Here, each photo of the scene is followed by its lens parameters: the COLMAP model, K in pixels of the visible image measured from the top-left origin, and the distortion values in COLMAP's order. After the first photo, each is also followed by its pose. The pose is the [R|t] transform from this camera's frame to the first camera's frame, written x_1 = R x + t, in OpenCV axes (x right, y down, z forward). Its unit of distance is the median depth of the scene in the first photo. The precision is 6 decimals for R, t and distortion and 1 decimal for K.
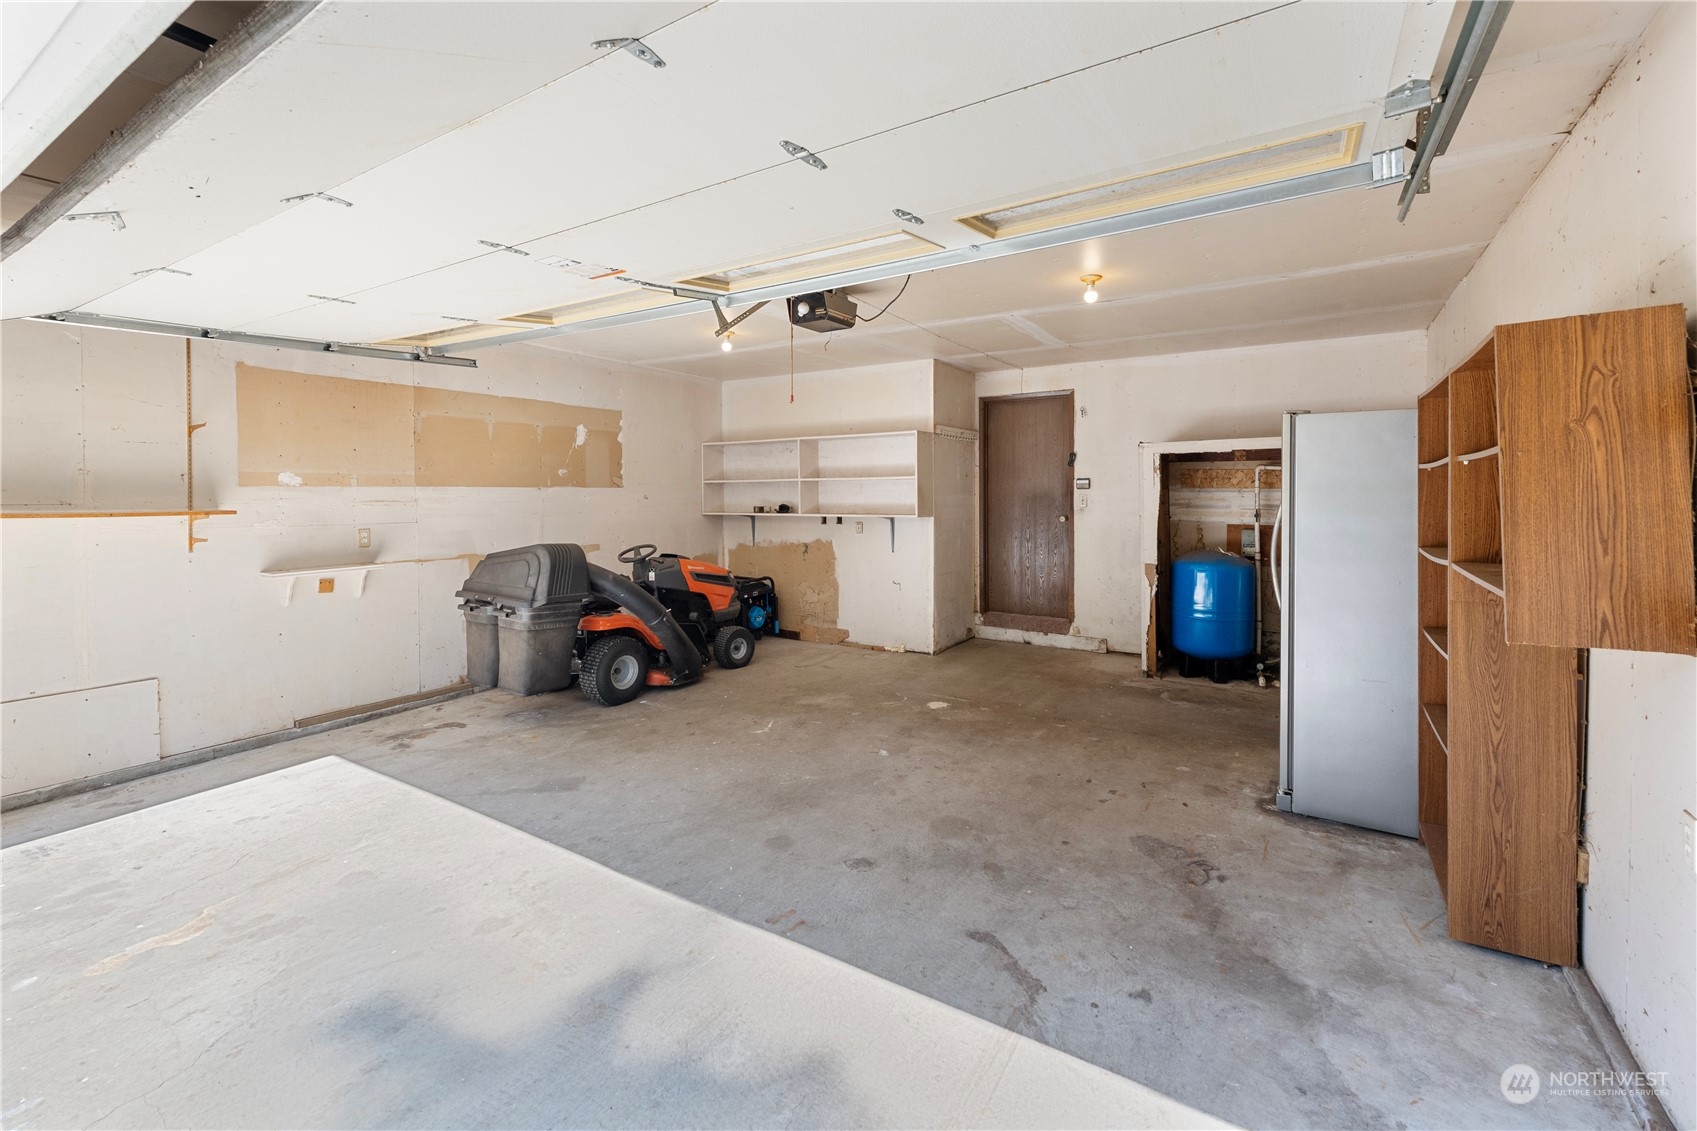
lens RADIAL K [[696.6, 0, 848.5], [0, 696.6, 565.5], [0, 0, 1]] dist [0.014881, 0.000011]
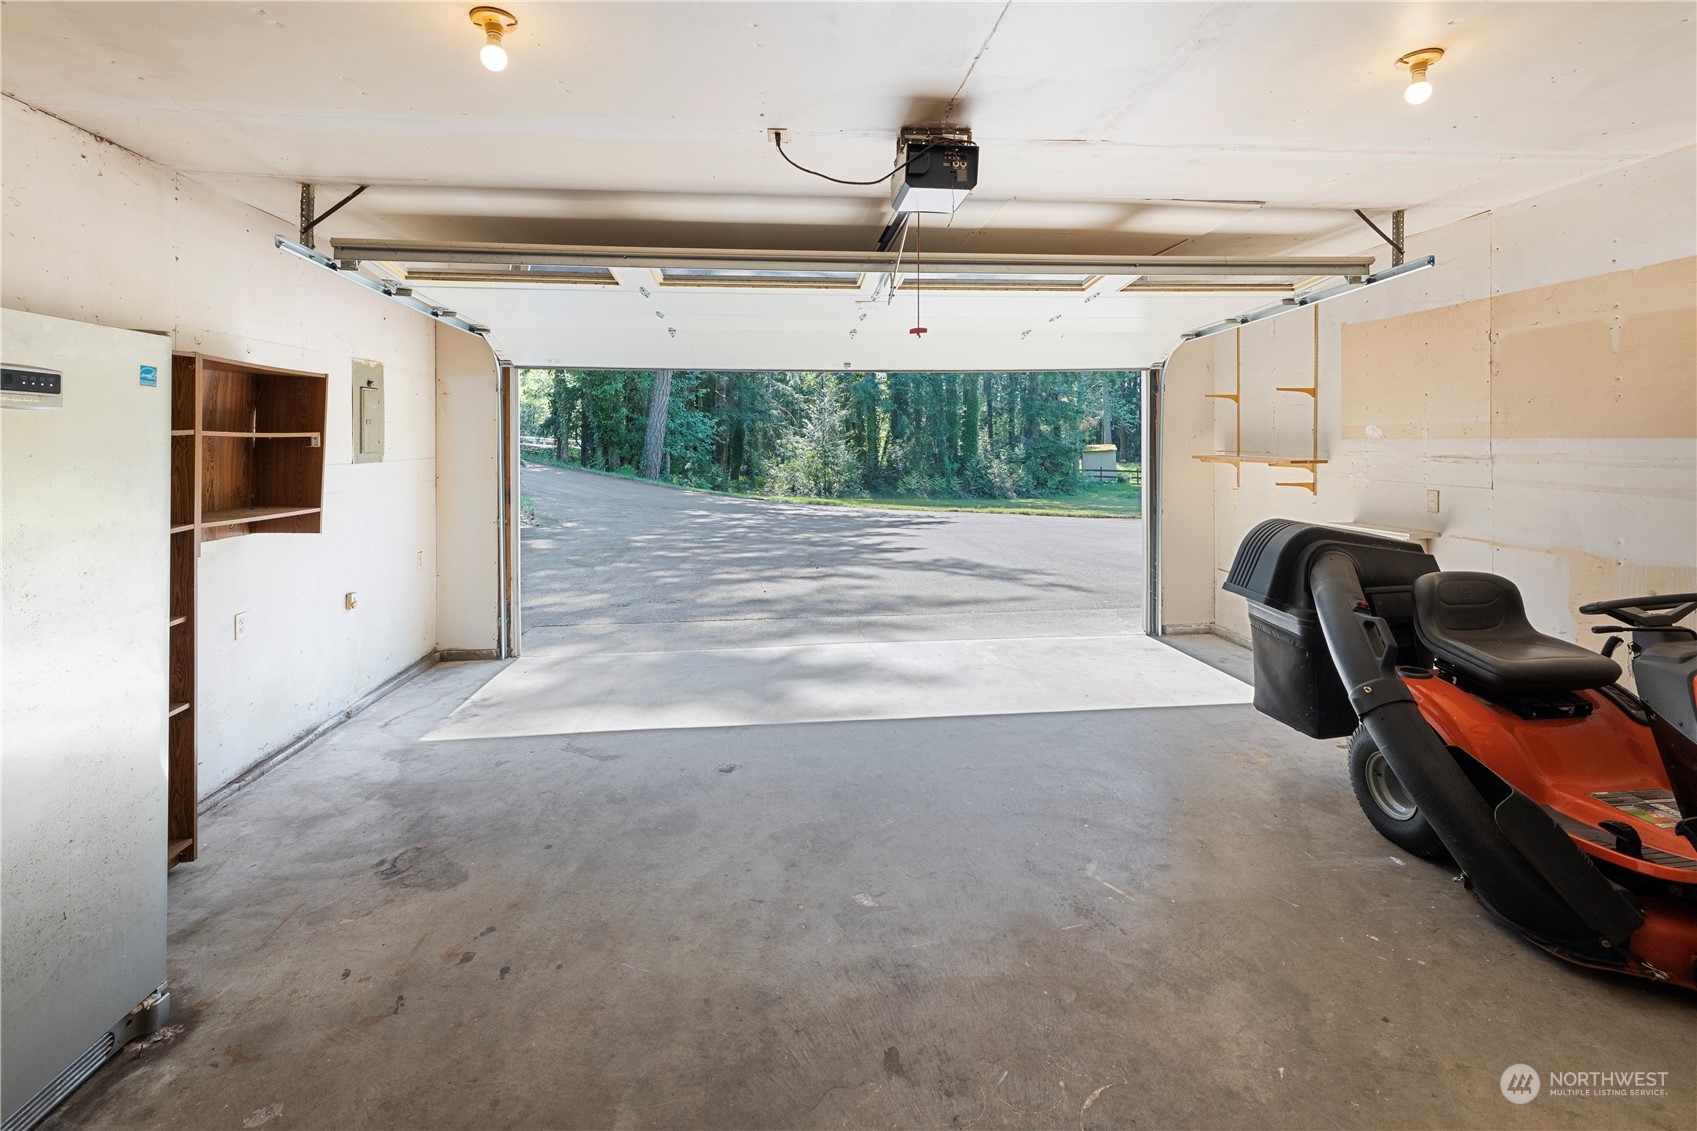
lens RADIAL K [[722.3, 0, 848.5], [0, 722.3, 565.5], [0, 0, 1]] dist [-0.000029, -0.000063]
pose [[-0.774874, 0.113410, -0.621859, 0.539573], [-0.061380, 0.965626, 0.252586, -0.208557], [0.629129, 0.233892, -0.741277, 1.818826]]
